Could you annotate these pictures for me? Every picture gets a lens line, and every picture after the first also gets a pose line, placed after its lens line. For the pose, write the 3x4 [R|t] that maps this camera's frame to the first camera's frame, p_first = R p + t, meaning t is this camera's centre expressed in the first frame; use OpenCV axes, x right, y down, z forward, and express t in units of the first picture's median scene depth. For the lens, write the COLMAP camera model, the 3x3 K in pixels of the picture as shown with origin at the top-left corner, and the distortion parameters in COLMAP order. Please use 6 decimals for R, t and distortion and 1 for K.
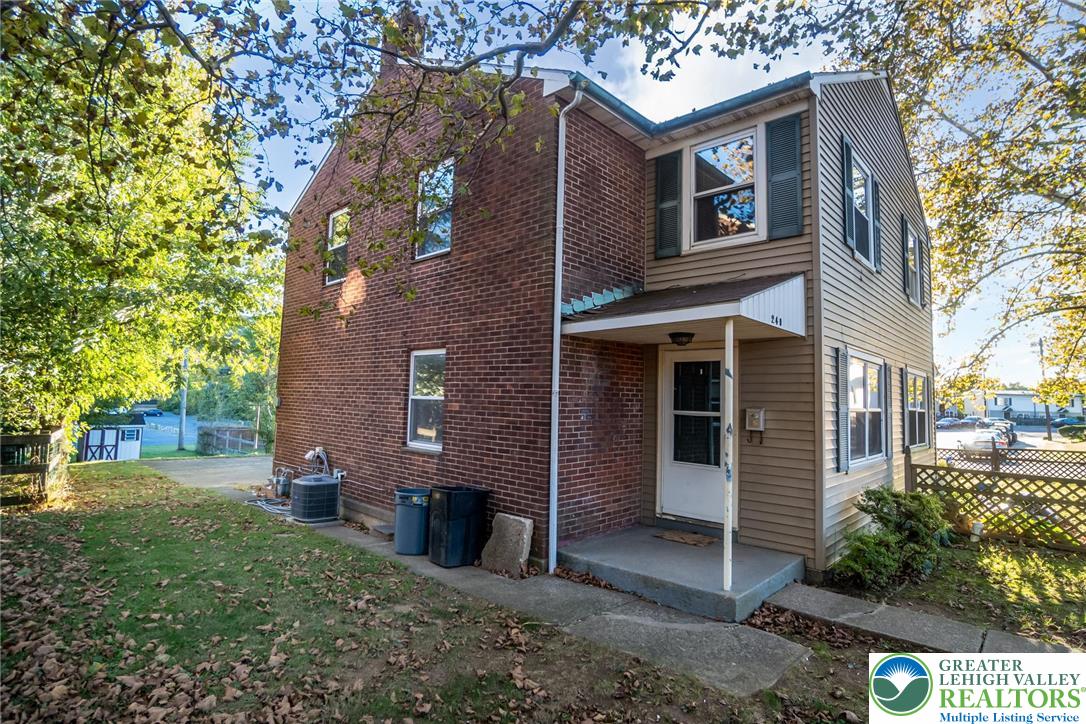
lens RADIAL K [[545.0, 0, 544.9], [0, 545.0, 355.0], [0, 0, 1]] dist [-0.023648, -0.000010]
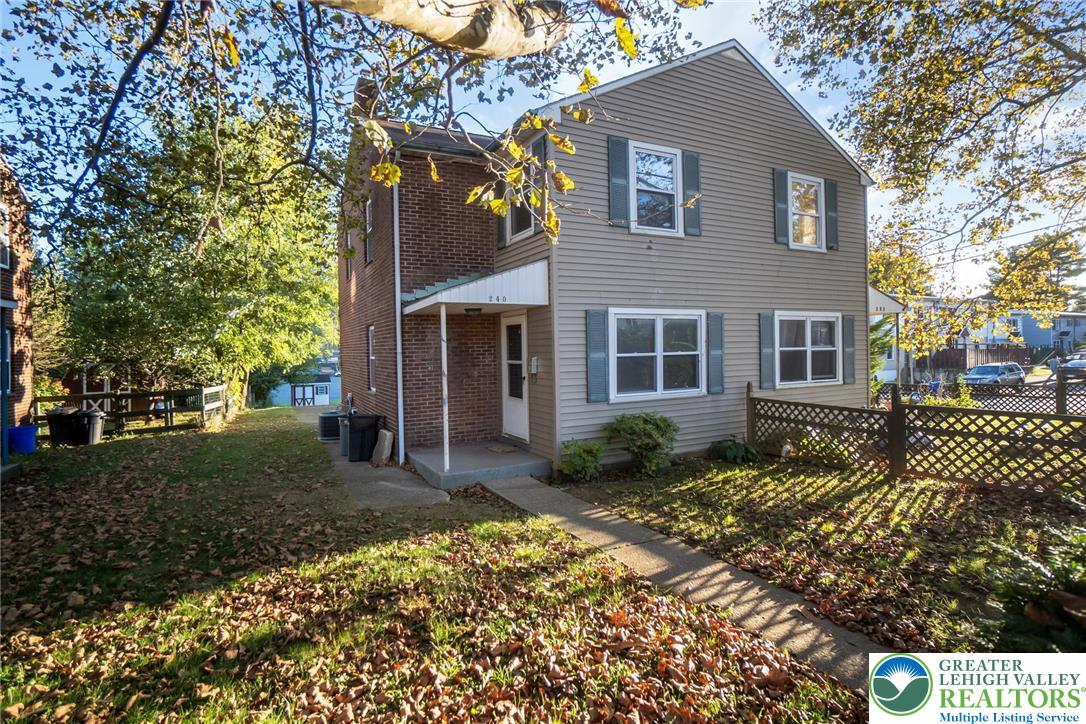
lens RADIAL K [[535.4, 0, 539.7], [0, 535.4, 350.0], [0, 0, 1]] dist [-0.006280, 0.001725]
pose [[0.938881, -0.046260, -0.341120, 0.814184], [0.074056, 0.994870, 0.068912, -0.012821], [0.336182, -0.089962, 0.937490, -0.262885]]
